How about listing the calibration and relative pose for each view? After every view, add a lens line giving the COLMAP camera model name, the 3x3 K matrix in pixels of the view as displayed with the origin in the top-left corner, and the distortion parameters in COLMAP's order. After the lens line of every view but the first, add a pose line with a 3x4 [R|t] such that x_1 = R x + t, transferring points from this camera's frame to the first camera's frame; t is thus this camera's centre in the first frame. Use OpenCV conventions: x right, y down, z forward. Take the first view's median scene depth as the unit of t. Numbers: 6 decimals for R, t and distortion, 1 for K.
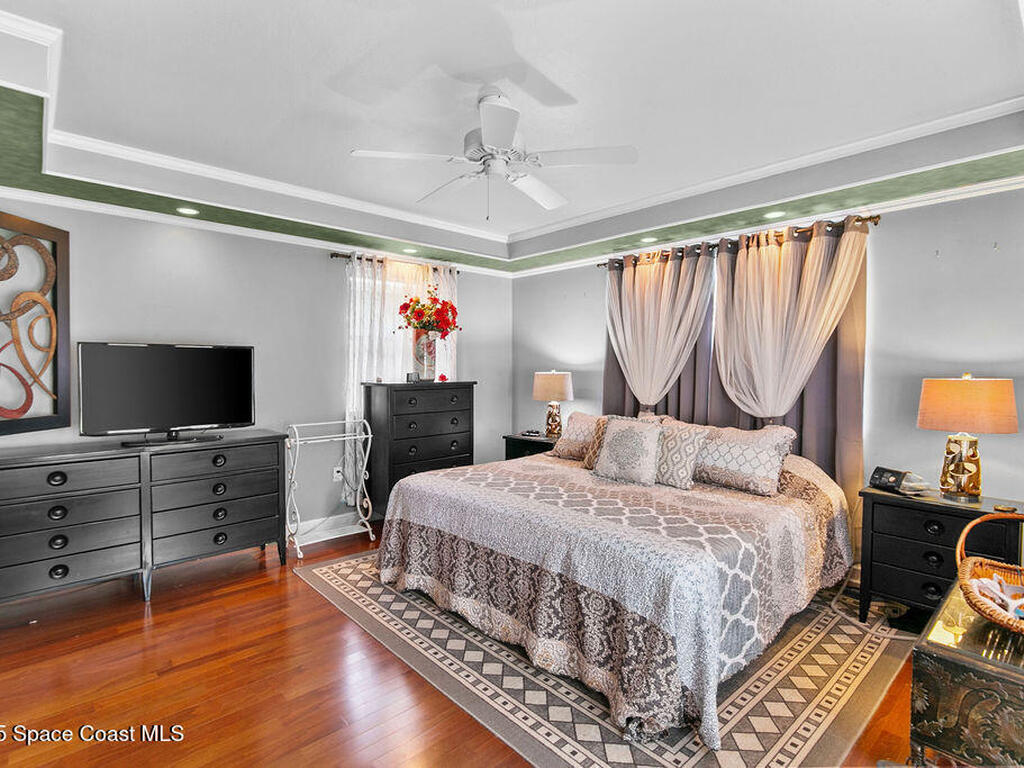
lens RADIAL K [[539.0, 0, 512.8], [0, 539.0, 381.7], [0, 0, 1]] dist [0.016674, -0.003081]
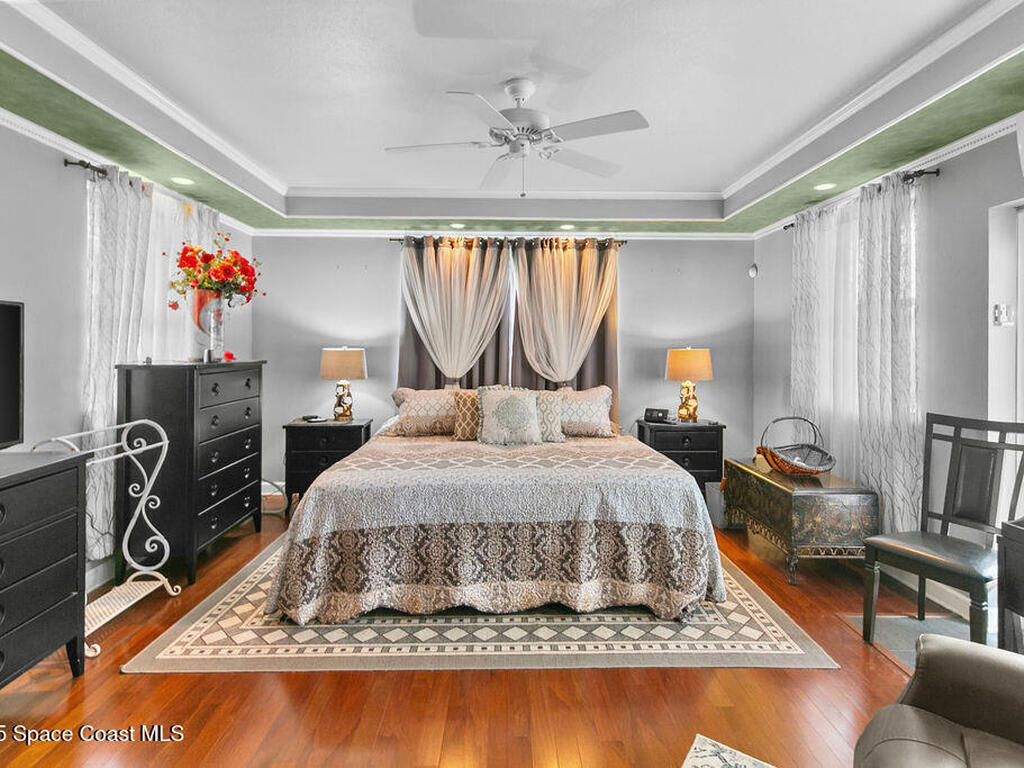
lens RADIAL K [[539.0, 0, 532.1], [0, 539.0, 344.7], [0, 0, 1]] dist [0.016674, -0.003081]
pose [[0.639484, 0.001332, 0.768803, -0.671665], [0.022961, 0.999519, -0.020831, 0.003620], [-0.768462, 0.030974, 0.639146, 0.275423]]
